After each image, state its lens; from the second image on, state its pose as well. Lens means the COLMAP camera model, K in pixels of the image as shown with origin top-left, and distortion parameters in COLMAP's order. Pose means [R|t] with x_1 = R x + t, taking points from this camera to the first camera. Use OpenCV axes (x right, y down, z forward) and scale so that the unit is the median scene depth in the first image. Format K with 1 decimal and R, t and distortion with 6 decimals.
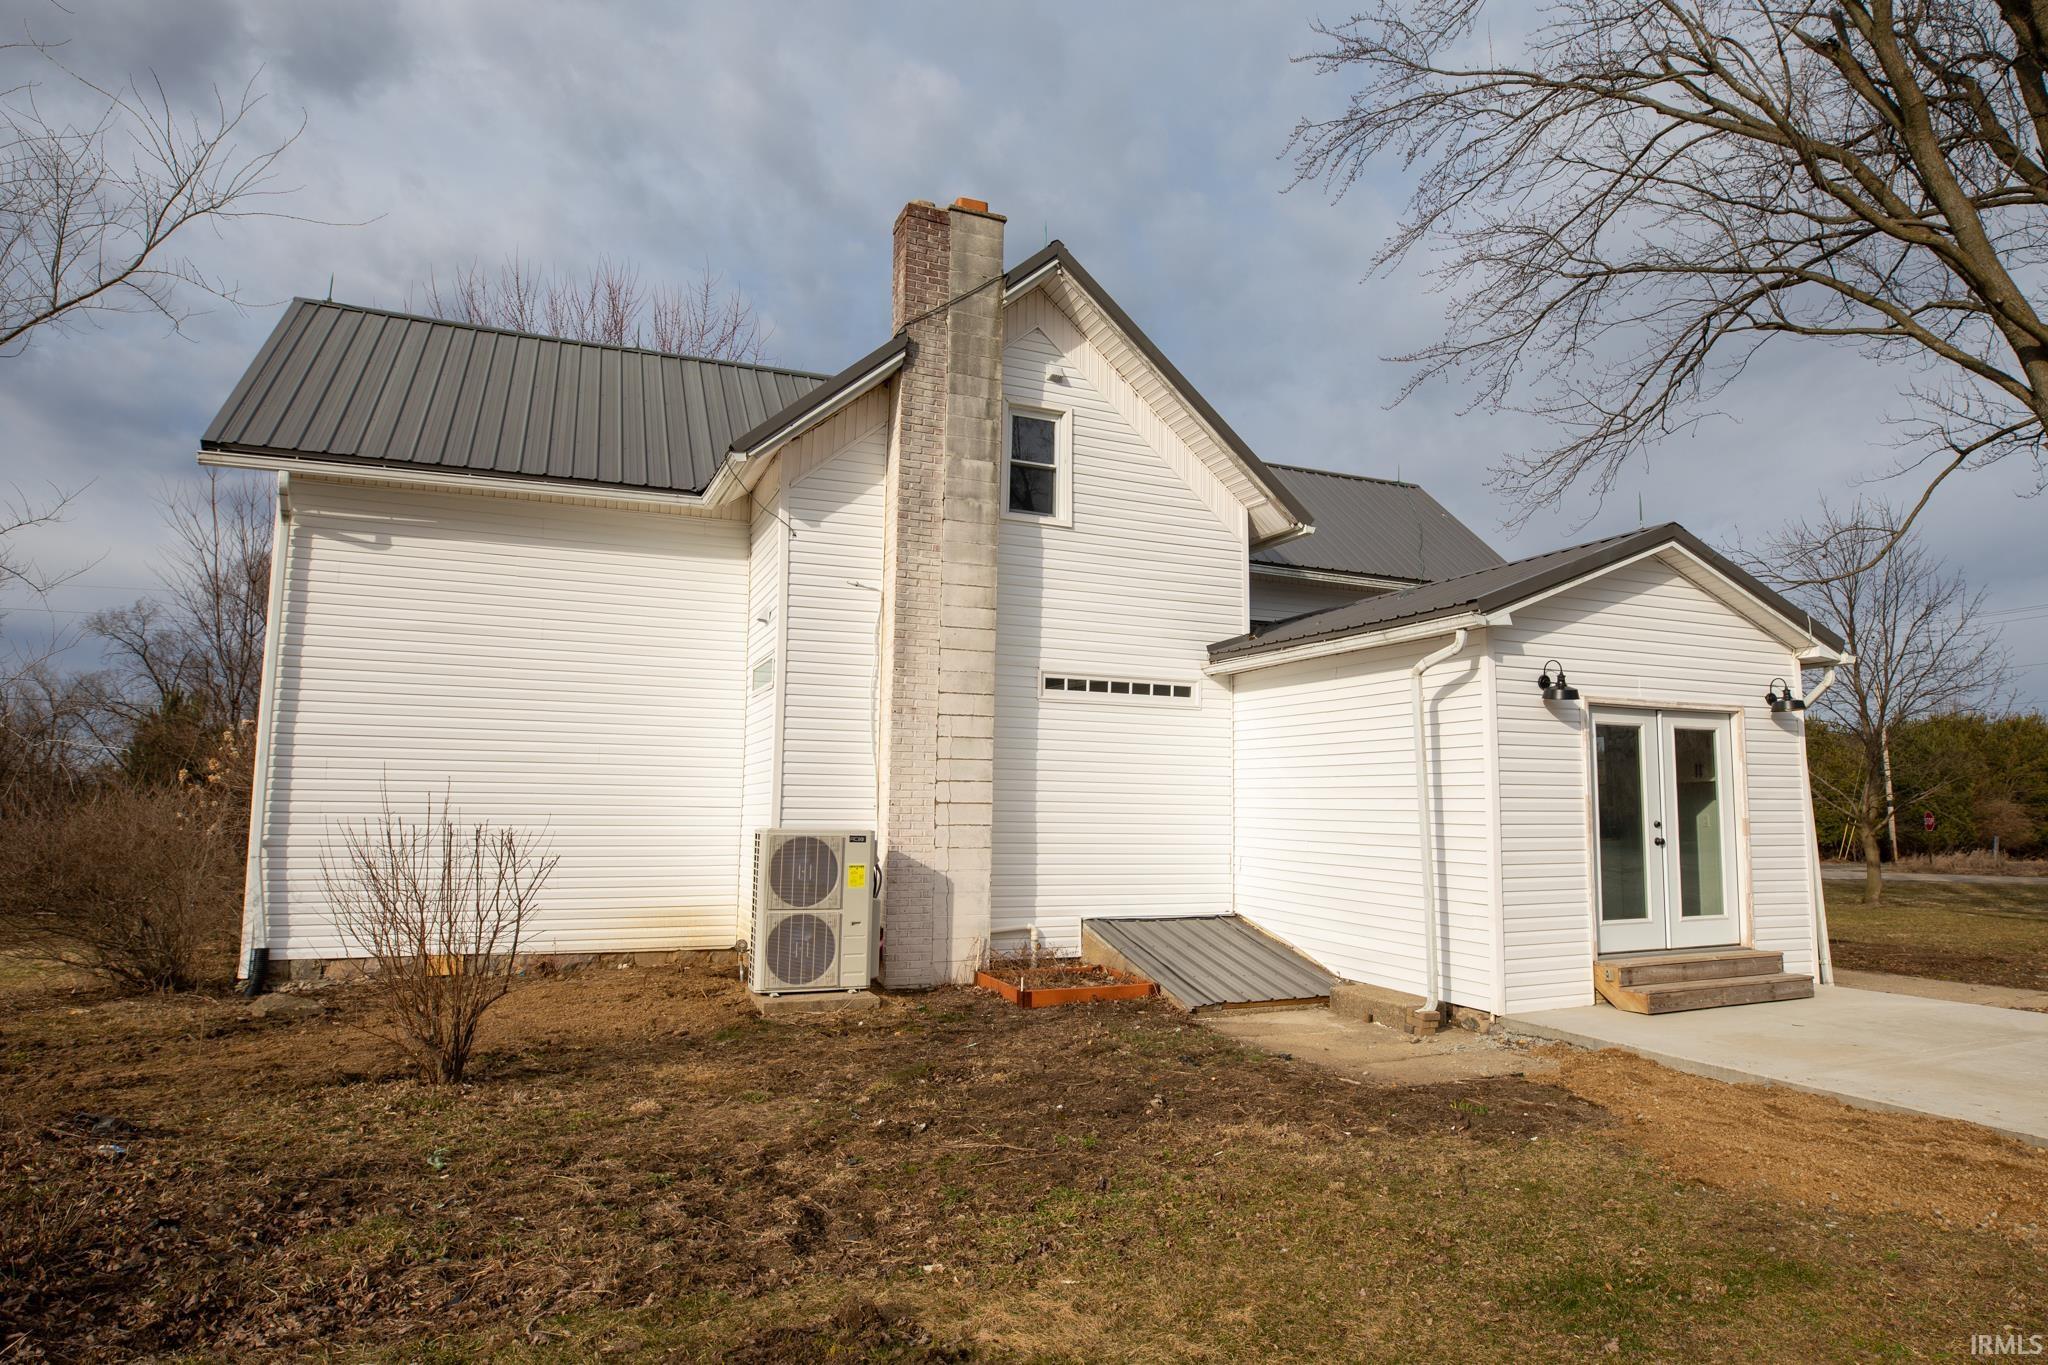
lens RADIAL K [[1188.4, 0, 1029.1], [0, 1188.4, 685.9], [0, 0, 1]] dist [-0.054154, -0.000520]
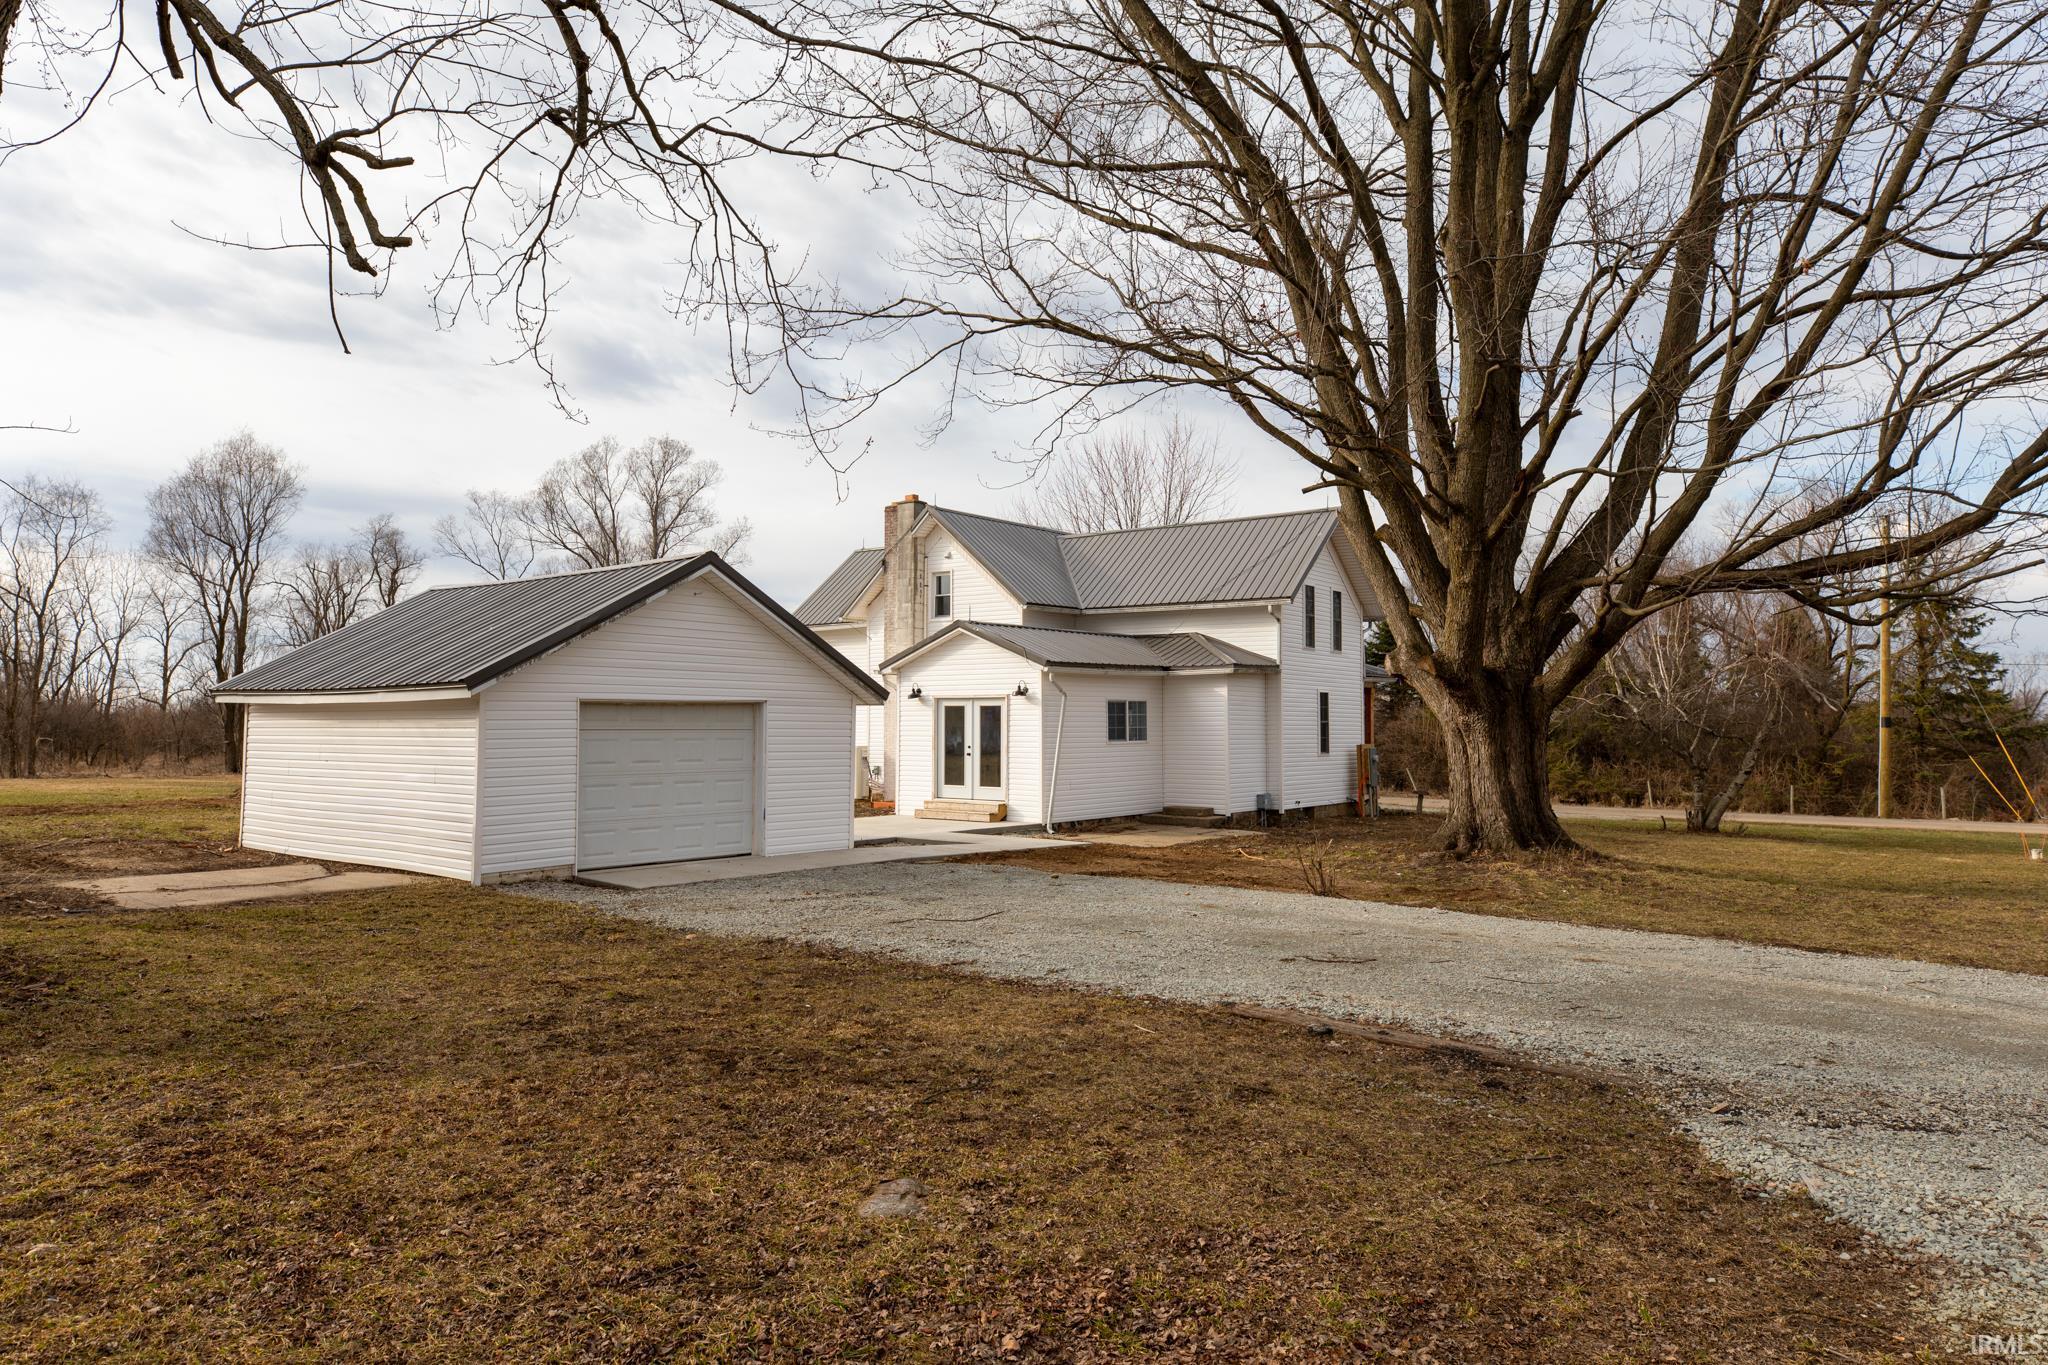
lens RADIAL K [[1338.7, 0, 1024.6], [0, 1338.7, 681.4], [0, 0, 1]] dist [-0.000118, 0.000048]
pose [[0.467909, -0.034341, -0.883109, 2.686194], [0.090390, 0.995864, 0.009167, -0.025996], [0.879142, -0.084114, 0.469078, -0.148346]]
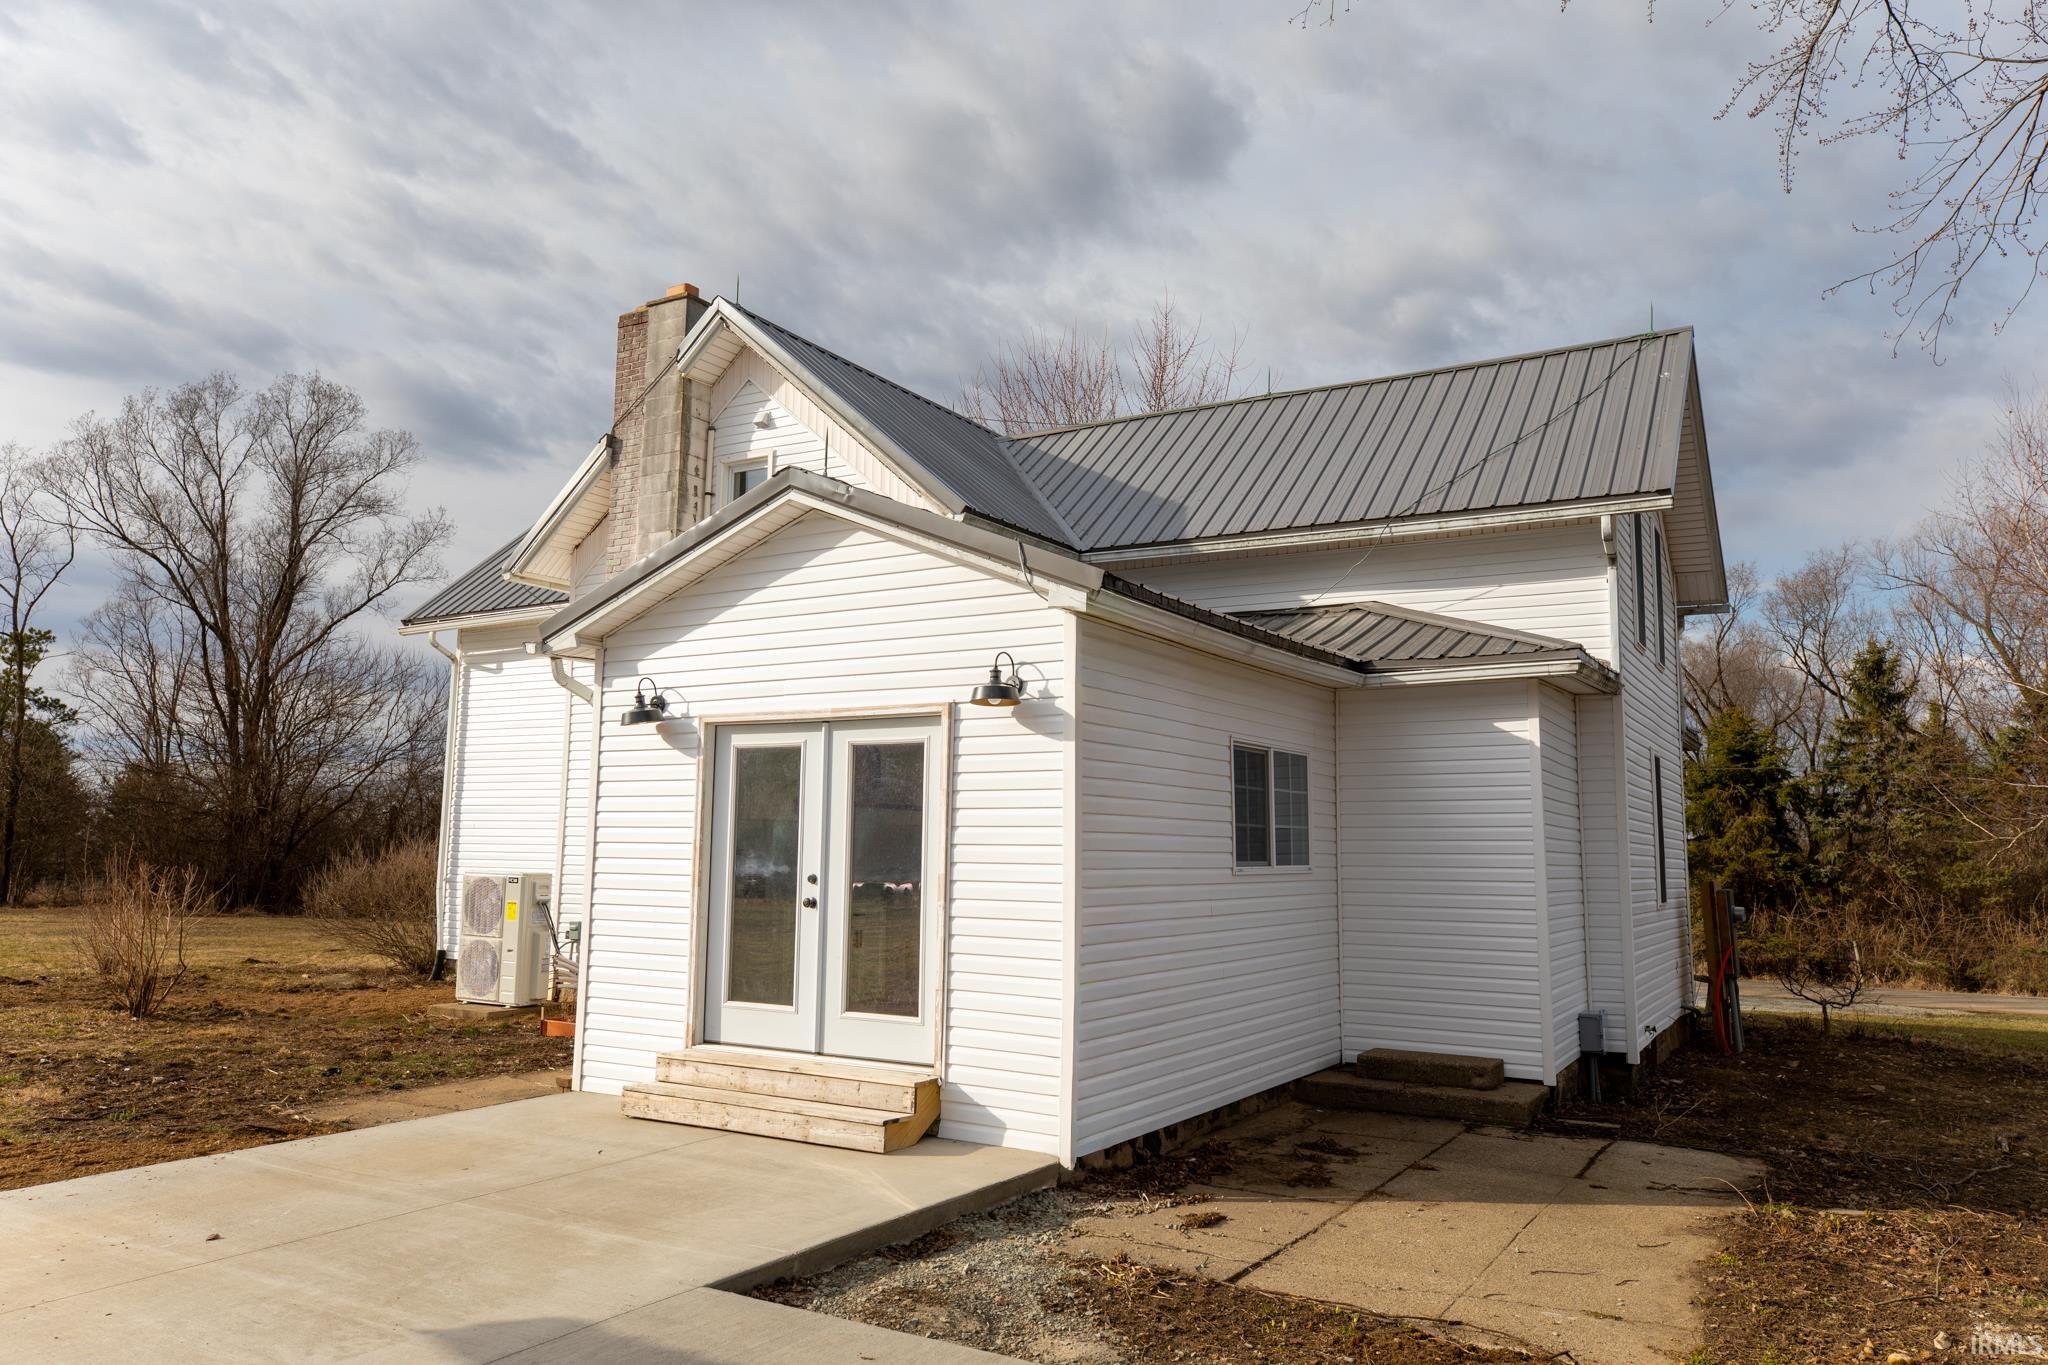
lens RADIAL K [[1414.6, 0, 1019.1], [0, 1414.6, 688.9], [0, 0, 1]] dist [0.002873, -0.000738]
pose [[0.571777, -0.096027, -0.814769, 1.202912], [0.073288, 0.995134, -0.065853, 0.060664], [0.817129, -0.022060, 0.576033, 0.537488]]
